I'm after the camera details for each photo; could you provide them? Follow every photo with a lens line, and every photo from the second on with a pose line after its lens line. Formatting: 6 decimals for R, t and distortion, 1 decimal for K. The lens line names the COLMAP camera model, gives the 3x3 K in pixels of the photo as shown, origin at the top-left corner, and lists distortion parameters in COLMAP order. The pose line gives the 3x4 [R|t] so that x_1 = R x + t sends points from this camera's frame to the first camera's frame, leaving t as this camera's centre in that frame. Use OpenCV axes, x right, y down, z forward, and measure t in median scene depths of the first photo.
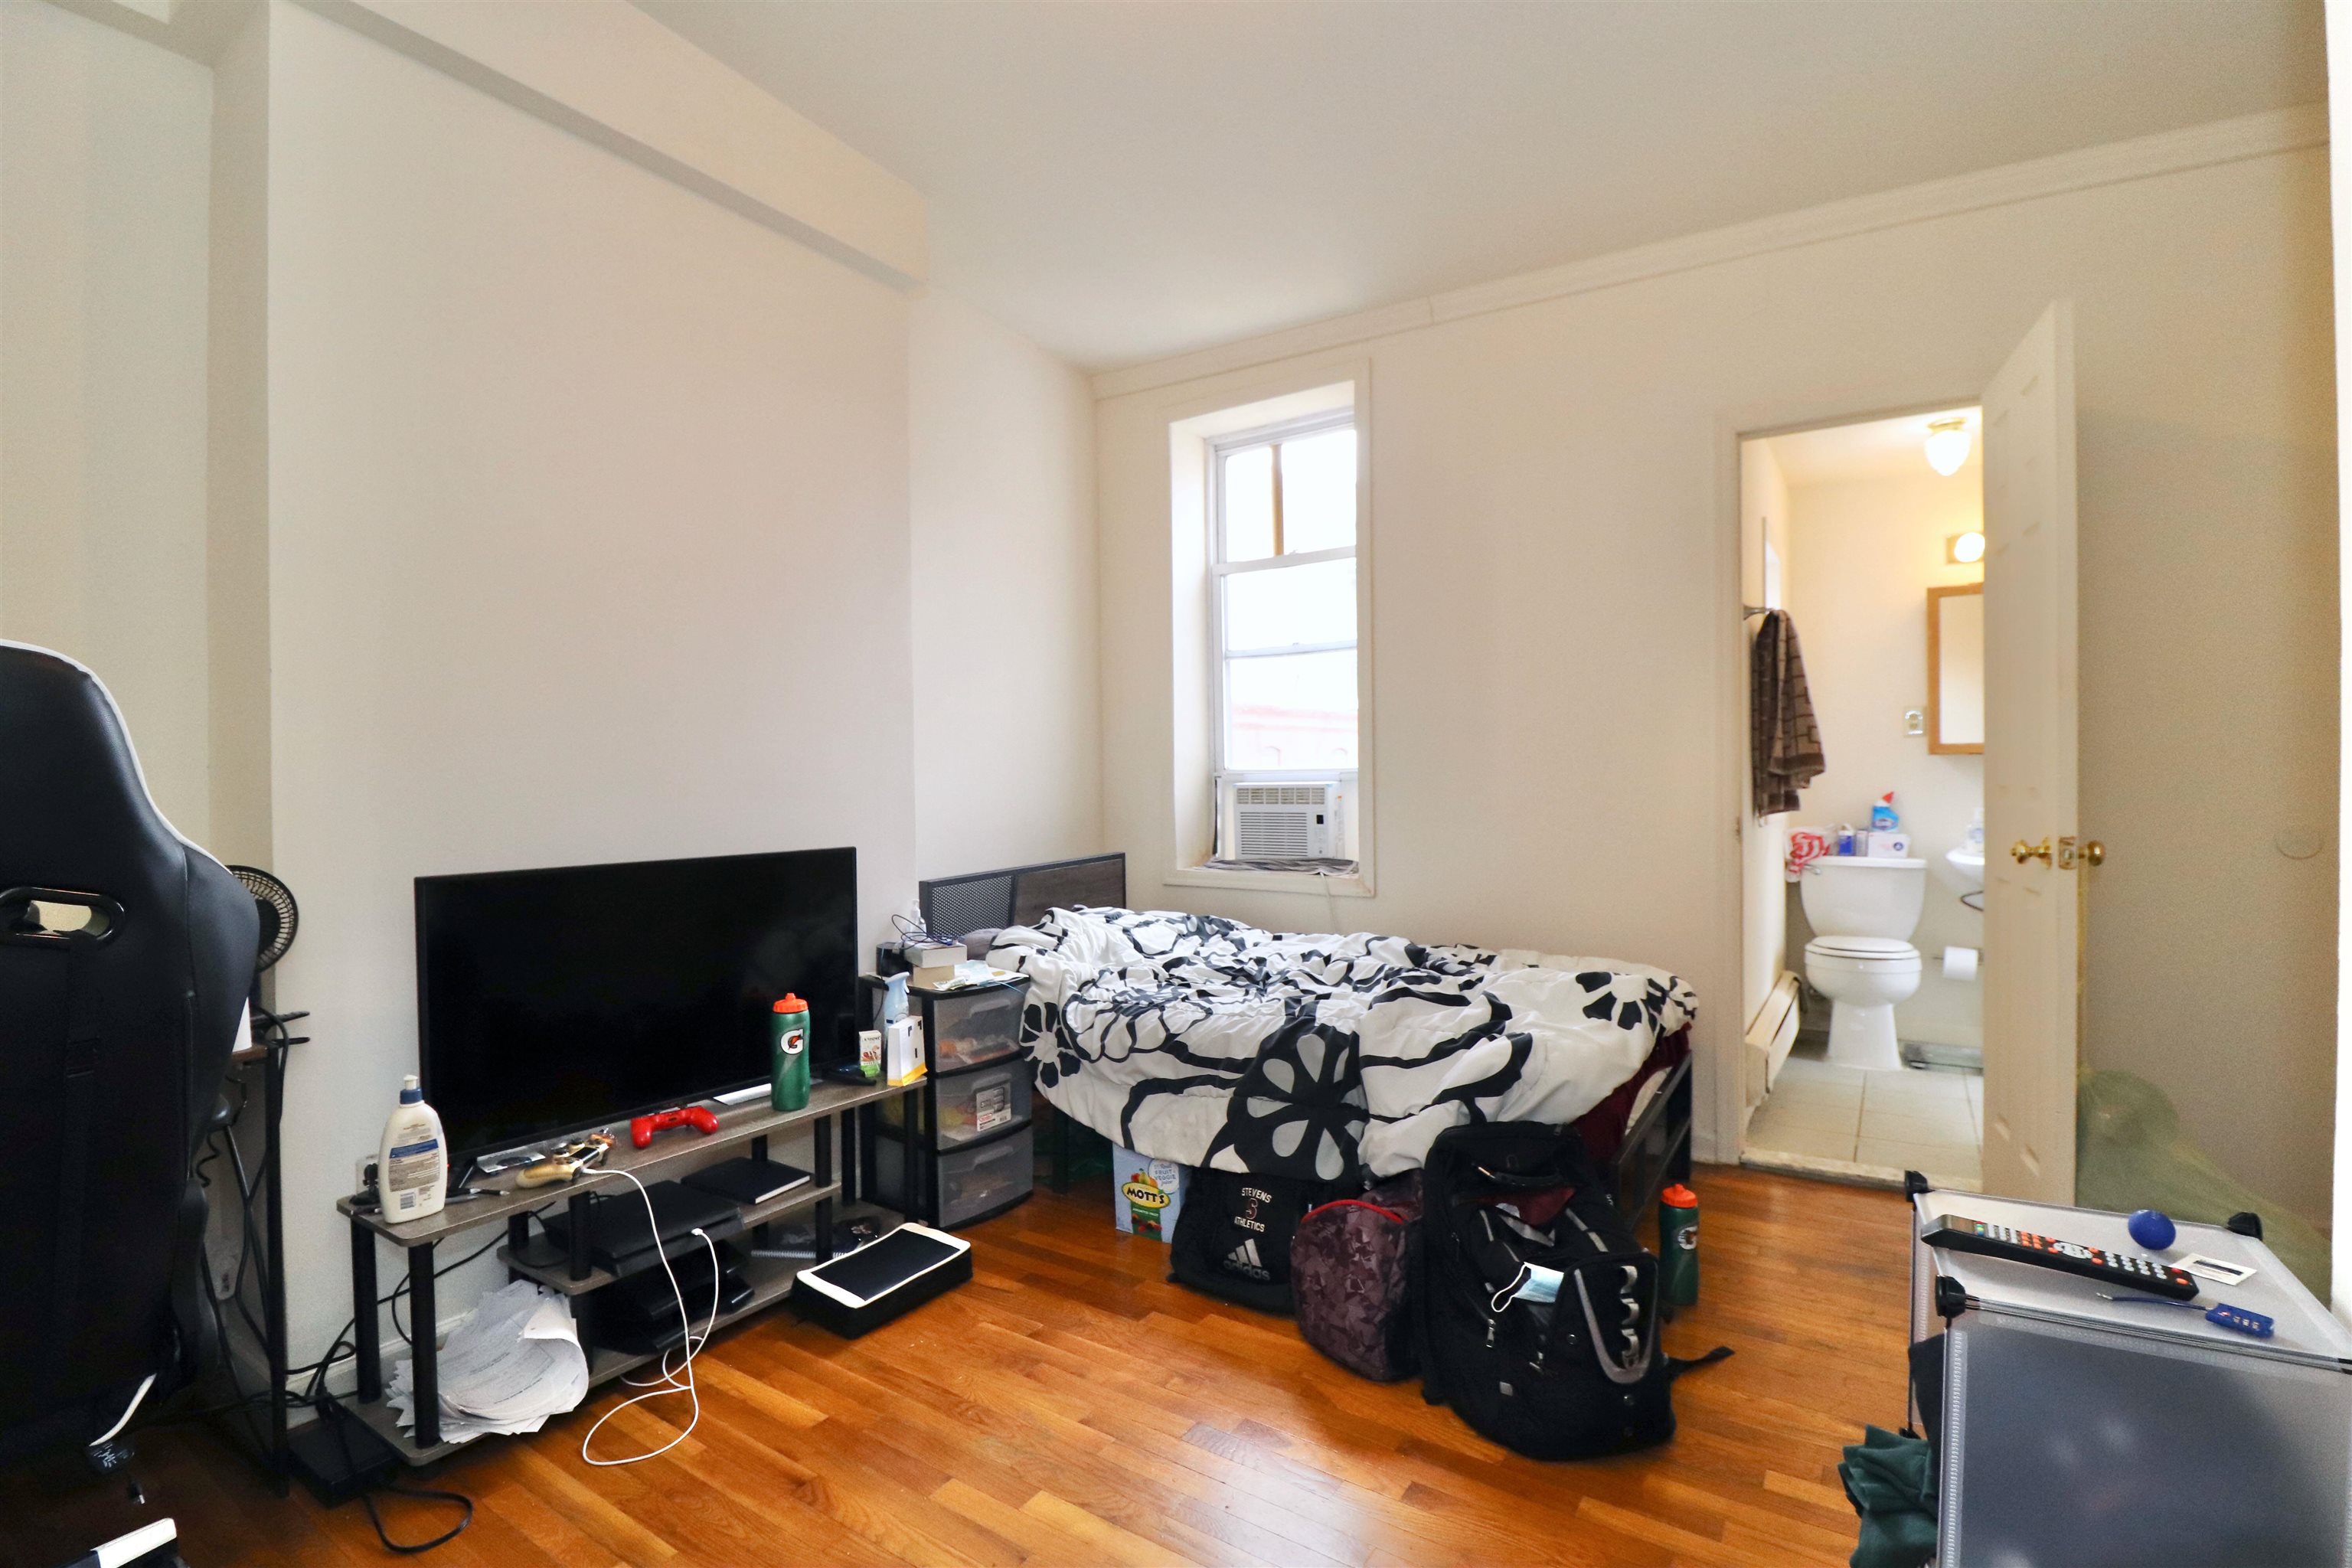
lens RADIAL K [[1092.8, 0, 1178.3], [0, 1092.8, 783.9], [0, 0, 1]] dist [-0.016174, -0.004058]
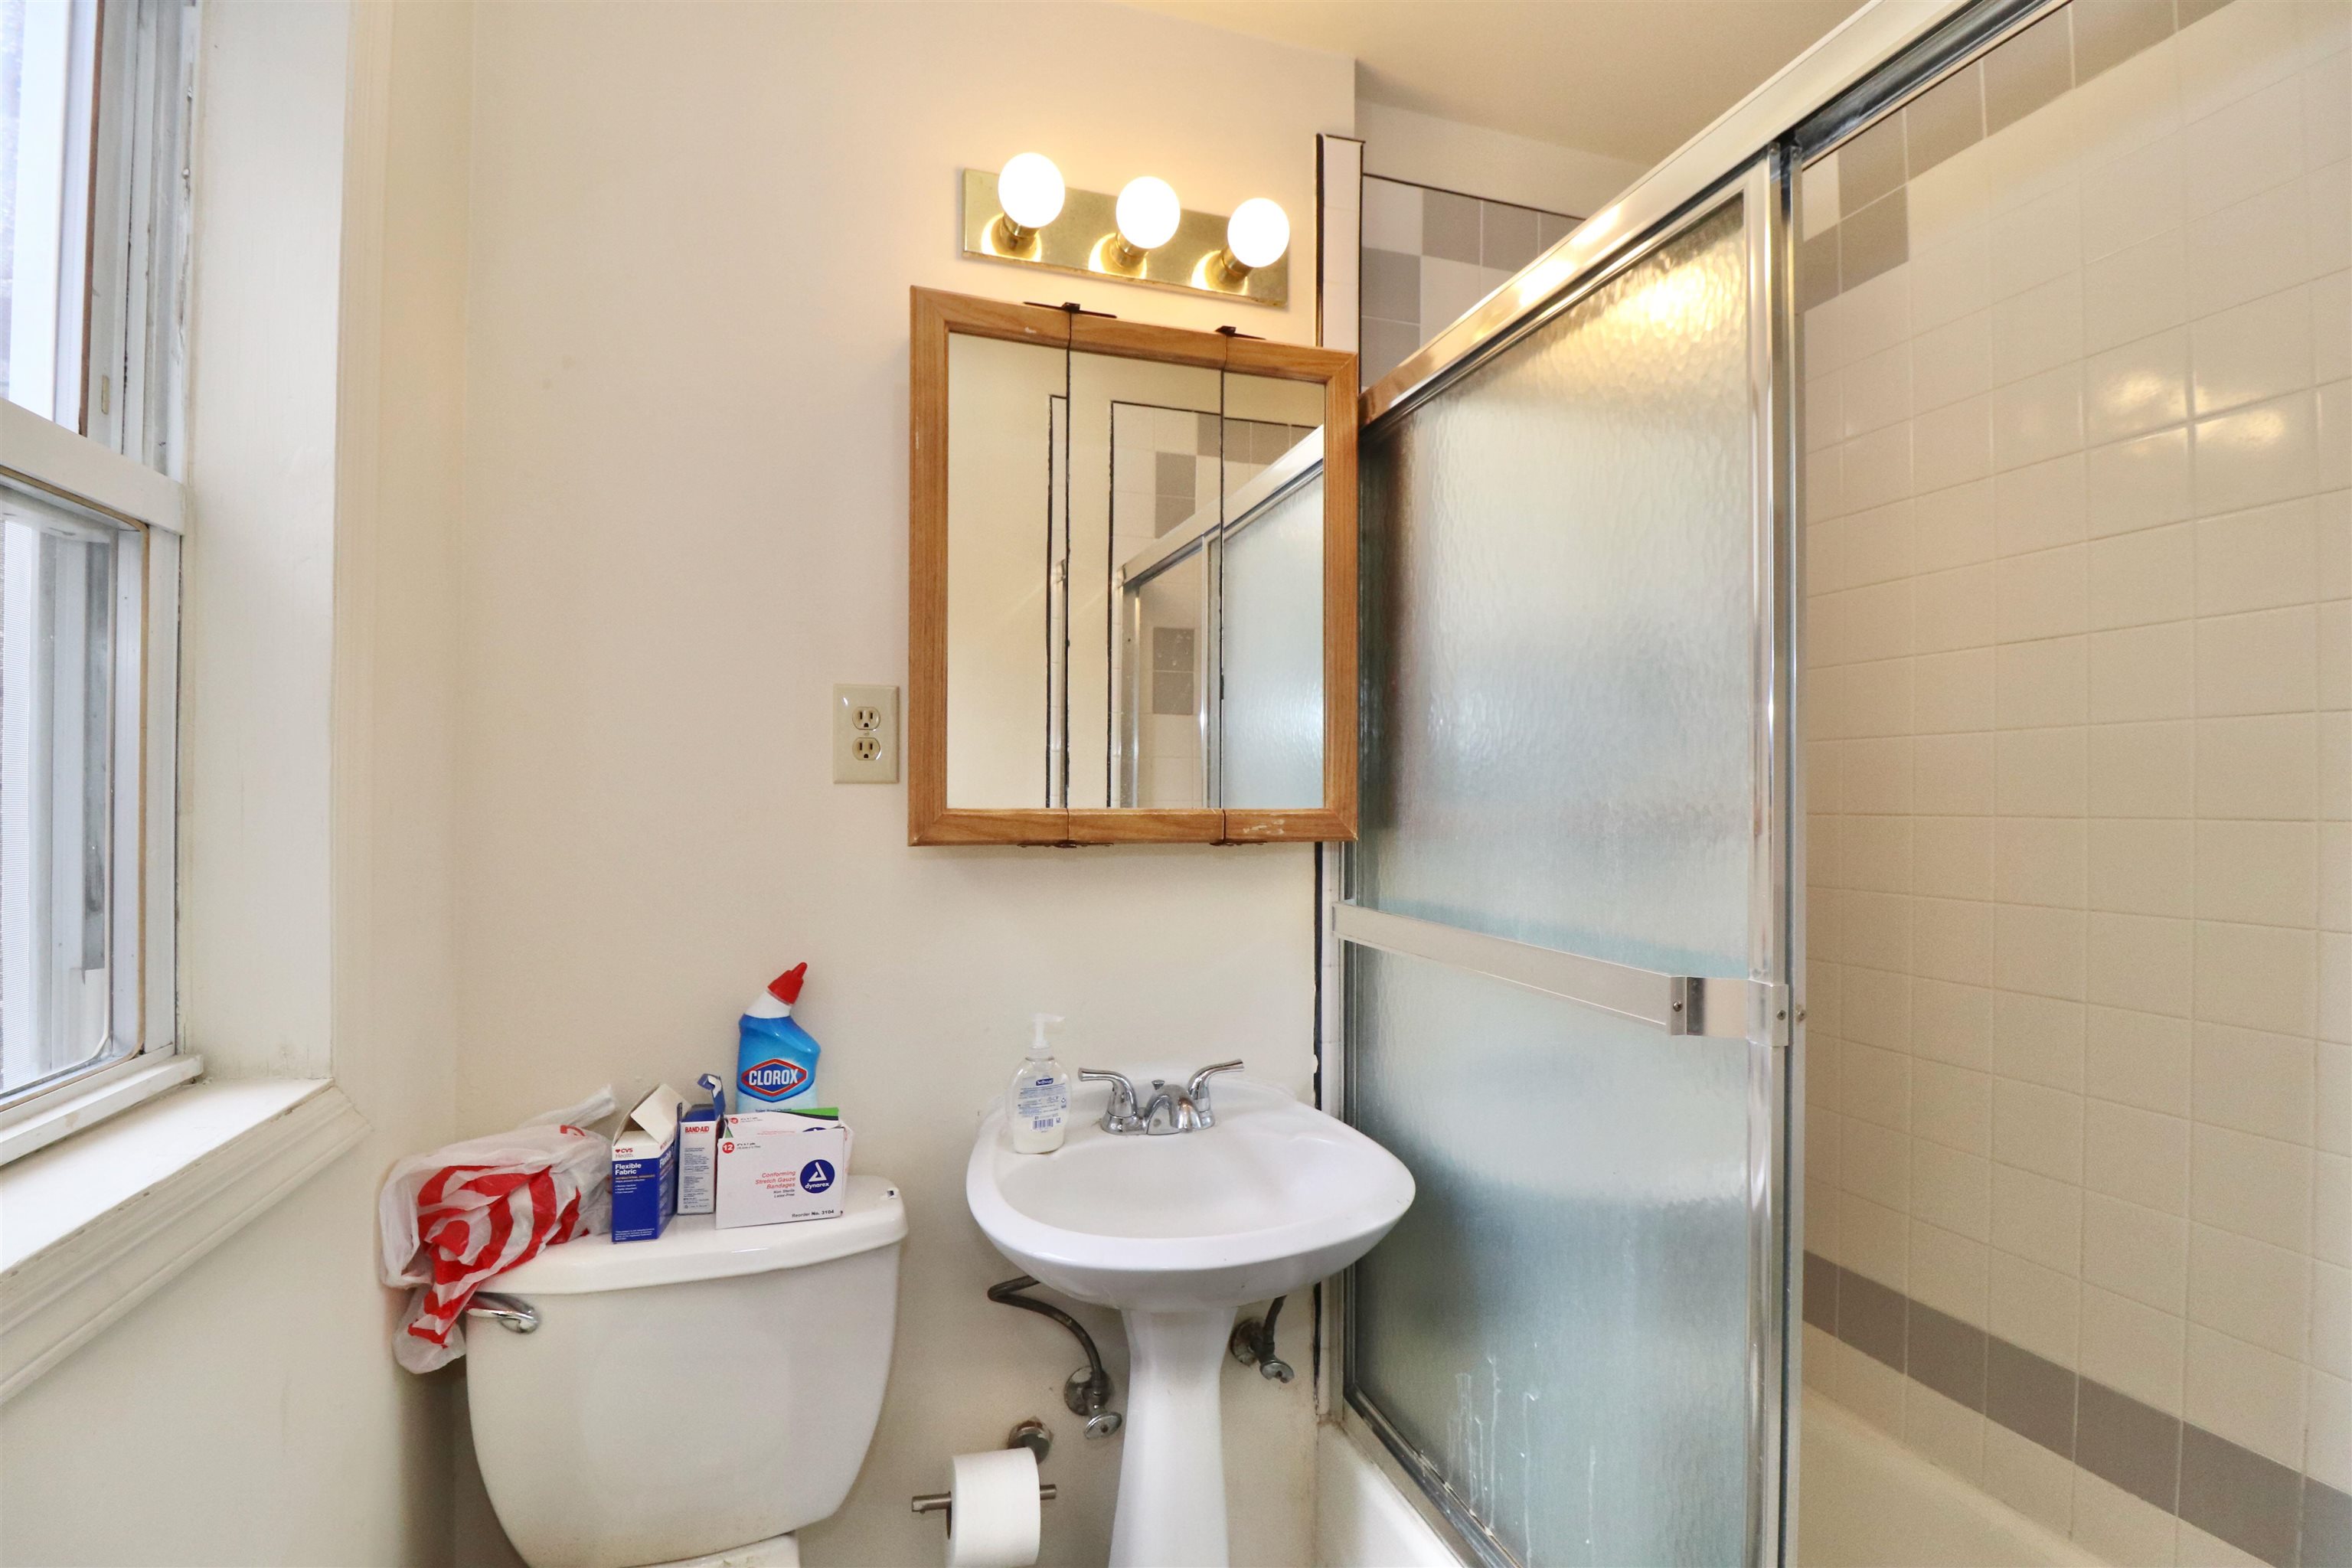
lens RADIAL K [[1092.8, 0, 1149.4], [0, 1092.8, 824.9], [0, 0, 1]] dist [-0.016174, -0.004058]
pose [[0.636631, 0.011277, 0.771086, 0.754566], [-0.005975, 0.999935, -0.009691, -0.045339], [-0.771145, 0.001562, 0.636658, 1.136612]]
